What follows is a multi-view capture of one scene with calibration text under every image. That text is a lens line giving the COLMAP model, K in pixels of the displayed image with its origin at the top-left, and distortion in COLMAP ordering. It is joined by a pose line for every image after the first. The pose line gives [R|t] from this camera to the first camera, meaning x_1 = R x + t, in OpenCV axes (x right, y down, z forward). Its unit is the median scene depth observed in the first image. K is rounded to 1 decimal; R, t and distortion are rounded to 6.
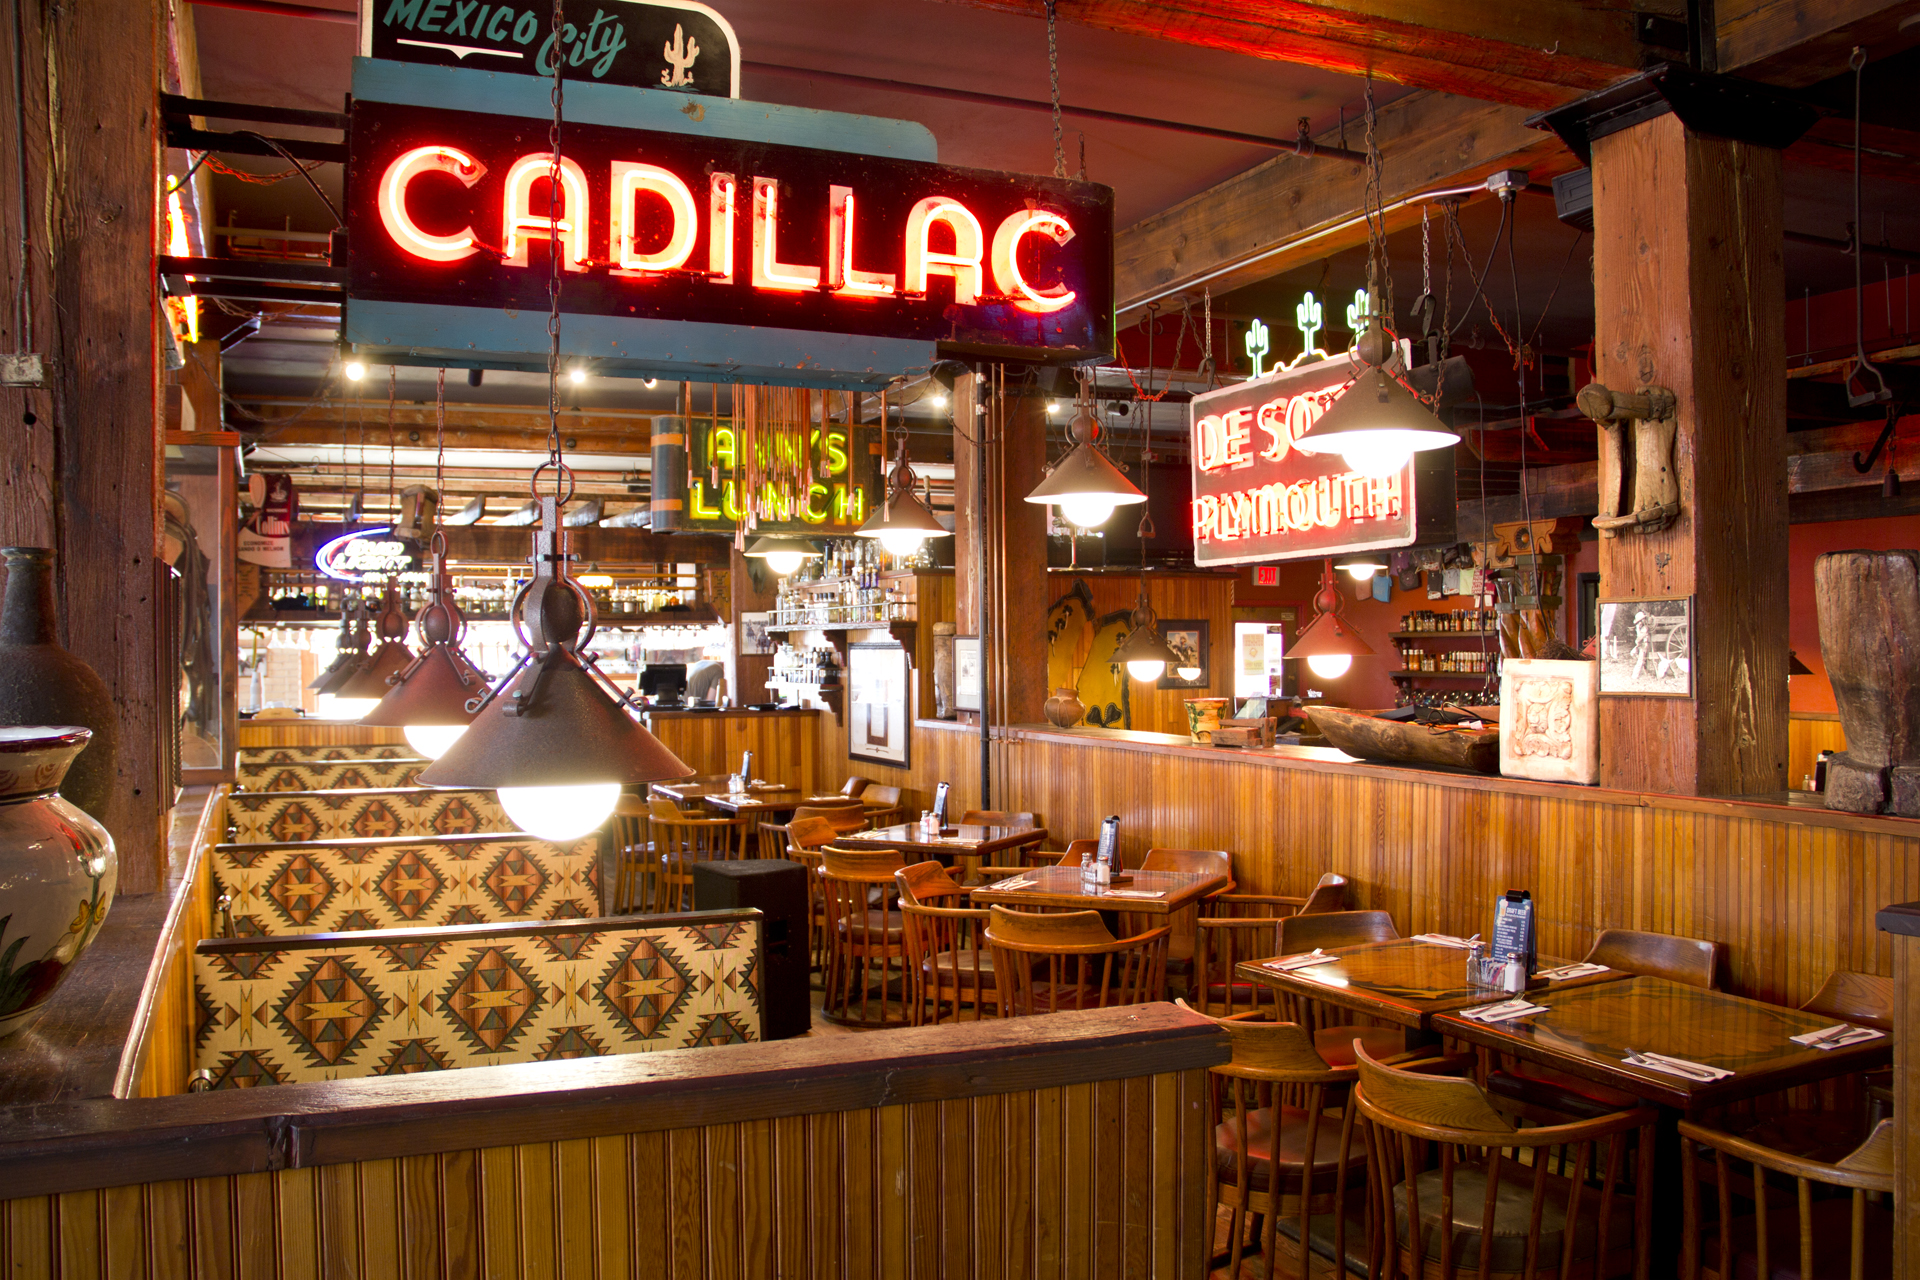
lens RADIAL K [[1592.0, 0, 960.0], [0, 1592.0, 640.0], [0, 0, 1]] dist [-0.179346, 0.159712]
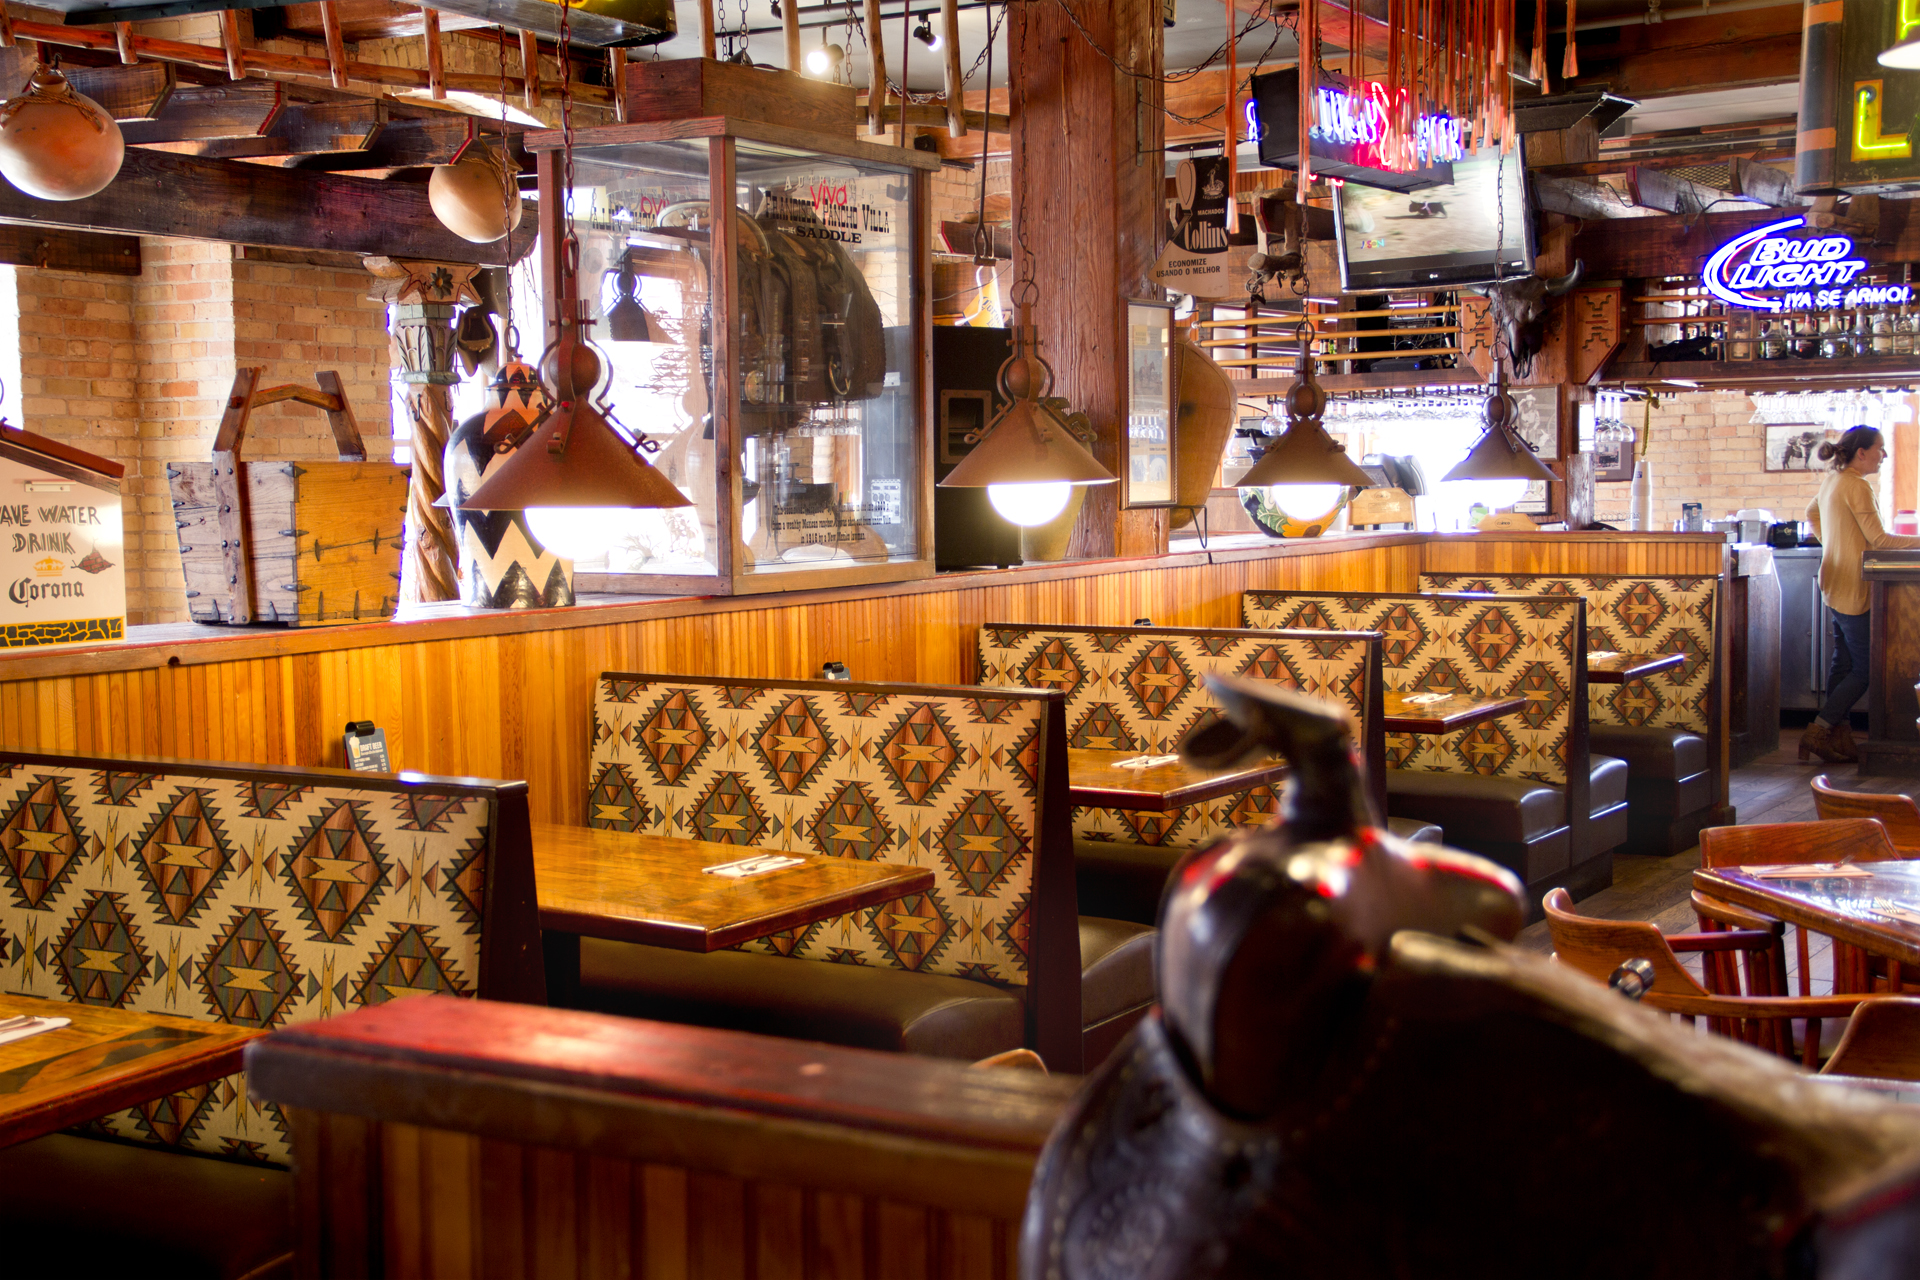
lens RADIAL K [[2576.3, 0, 960.0], [0, 2576.3, 640.0], [0, 0, 1]] dist [-0.028297, 0.896807]
pose [[0.579171, 0.056348, -0.813256, 0.461923], [0.011955, 0.996914, 0.077588, 0.014879], [0.815118, -0.054659, 0.576710, 0.283055]]
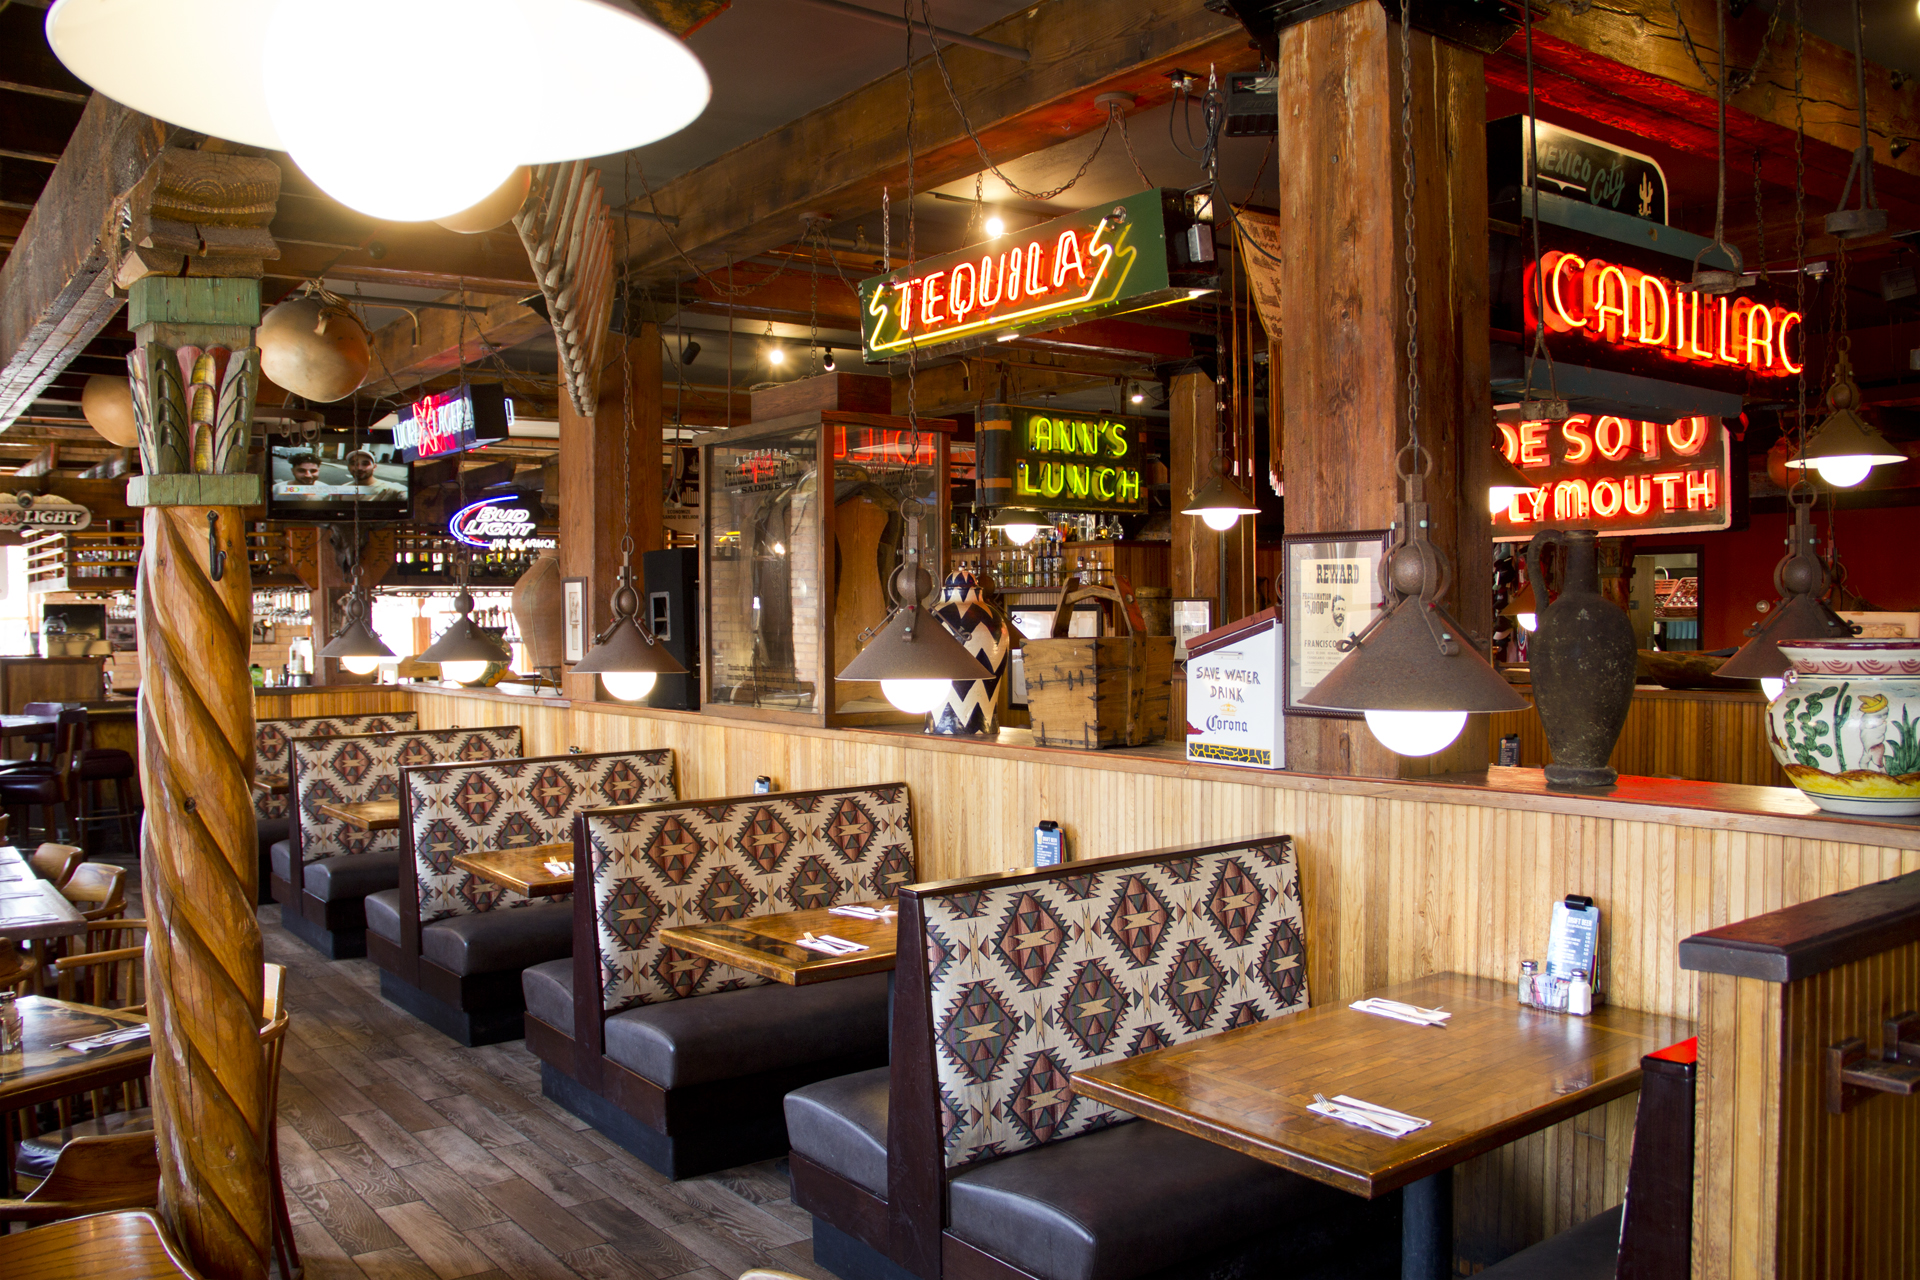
lens RADIAL K [[1592.0, 0, 960.0], [0, 1592.0, 640.0], [0, 0, 1]] dist [-0.179346, 0.159712]
pose [[0.975099, -0.007416, 0.221647, -0.561800], [0.002916, 0.999783, 0.020623, 0.004838], [-0.221752, -0.019463, 0.974909, -0.132865]]
